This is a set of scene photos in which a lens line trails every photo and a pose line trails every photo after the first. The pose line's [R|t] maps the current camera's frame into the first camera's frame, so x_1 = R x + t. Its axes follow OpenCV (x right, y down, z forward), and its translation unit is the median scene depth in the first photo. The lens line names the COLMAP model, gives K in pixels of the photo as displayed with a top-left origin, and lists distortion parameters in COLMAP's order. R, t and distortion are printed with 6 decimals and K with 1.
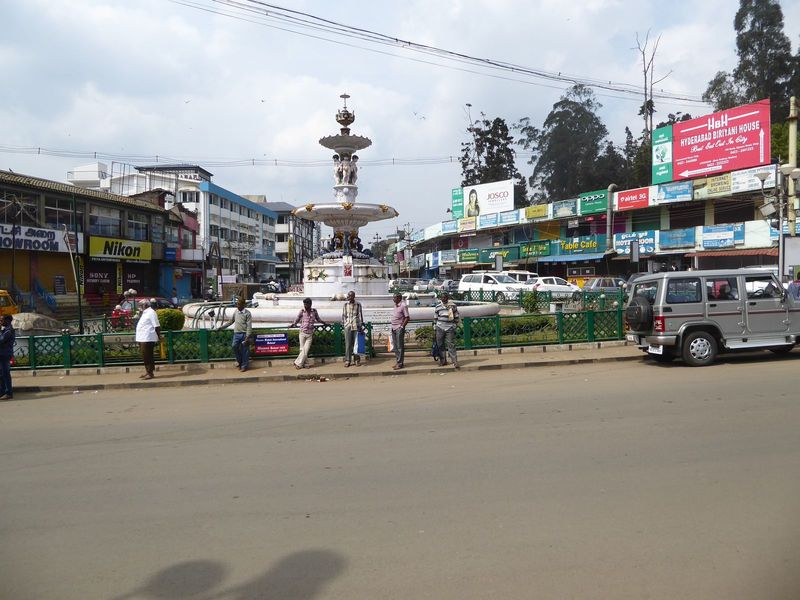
lens RADIAL K [[583.3, 0, 400.0], [0, 583.3, 299.0], [0, 0, 1]] dist [-0.008995, -0.006736]
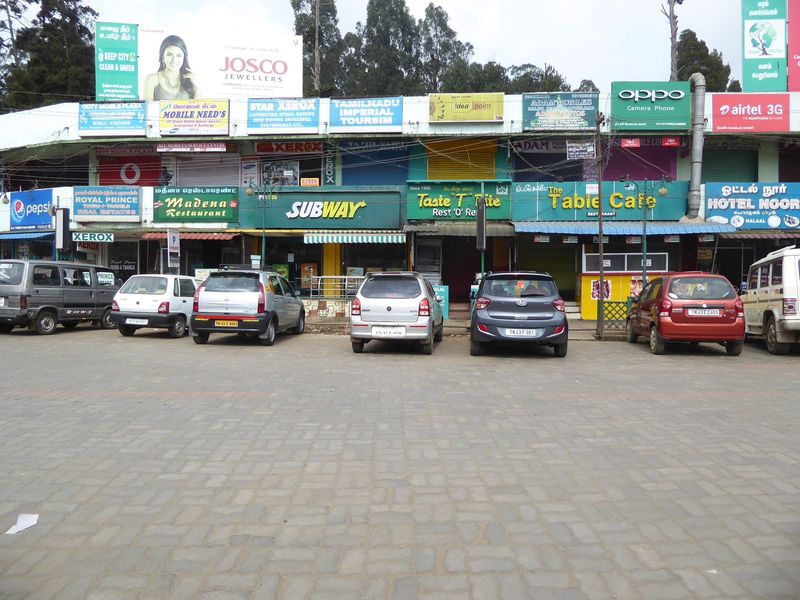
lens RADIAL K [[583.3, 0, 399.7], [0, 583.3, 300.8], [0, 0, 1]] dist [-0.008995, -0.006736]
pose [[0.566104, 0.006190, 0.824310, -0.130440], [0.006708, 0.999904, -0.012116, -0.013828], [-0.824306, 0.012388, 0.566009, 0.863784]]
